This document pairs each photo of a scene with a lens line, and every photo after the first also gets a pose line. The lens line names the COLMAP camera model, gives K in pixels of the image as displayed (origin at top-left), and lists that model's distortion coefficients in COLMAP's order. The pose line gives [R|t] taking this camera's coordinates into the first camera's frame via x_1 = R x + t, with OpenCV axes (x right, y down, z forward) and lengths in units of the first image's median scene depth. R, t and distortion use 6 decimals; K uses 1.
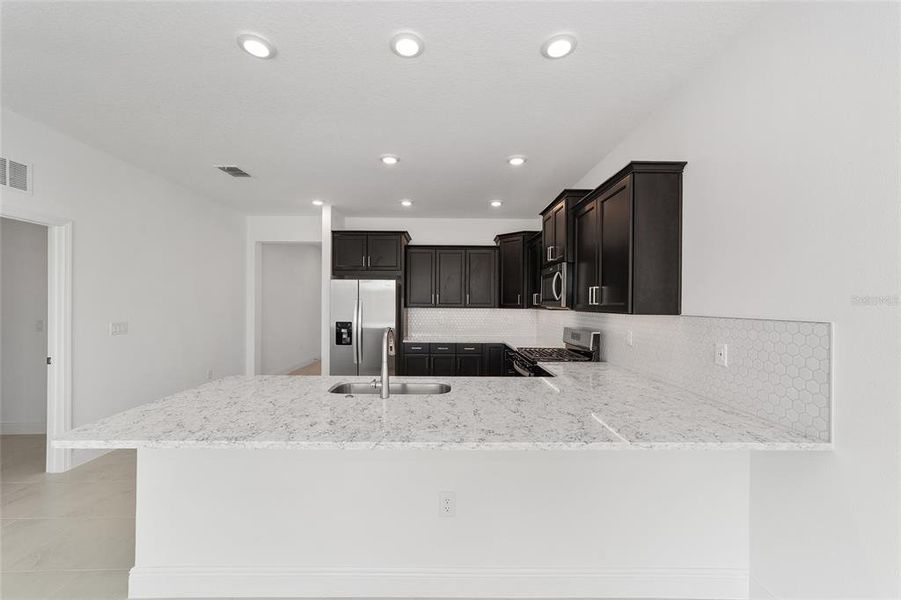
lens RADIAL K [[357.0, 0, 446.7], [0, 357.0, 303.0], [0, 0, 1]] dist [-0.001941, -0.000056]
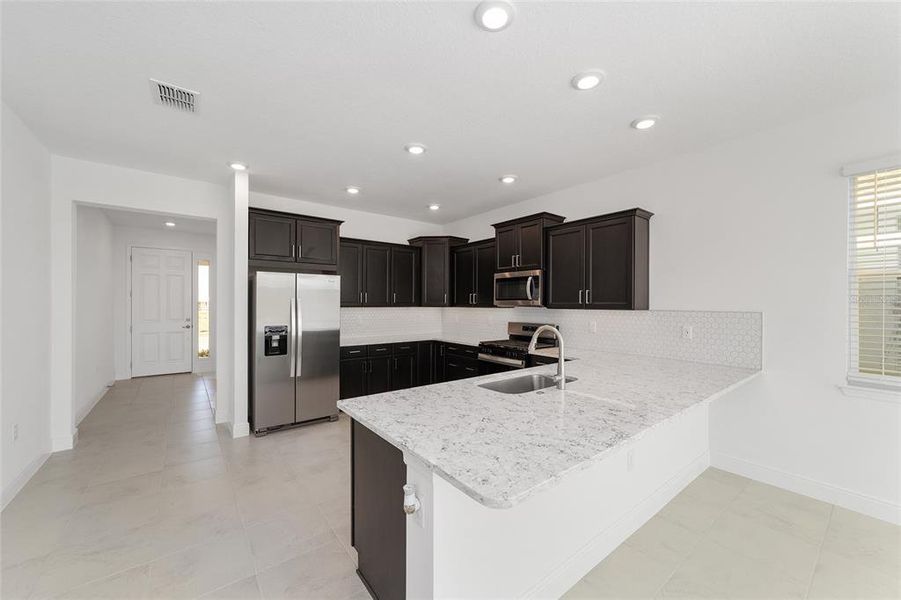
lens RADIAL K [[345.3, 0, 477.3], [0, 345.3, 299.1], [0, 0, 1]] dist [-0.002487, -0.000060]
pose [[0.783725, 0.002979, 0.621101, -0.412967], [-0.000288, 0.999990, -0.004432, -0.003370], [-0.621108, 0.003295, 0.783718, 0.128511]]
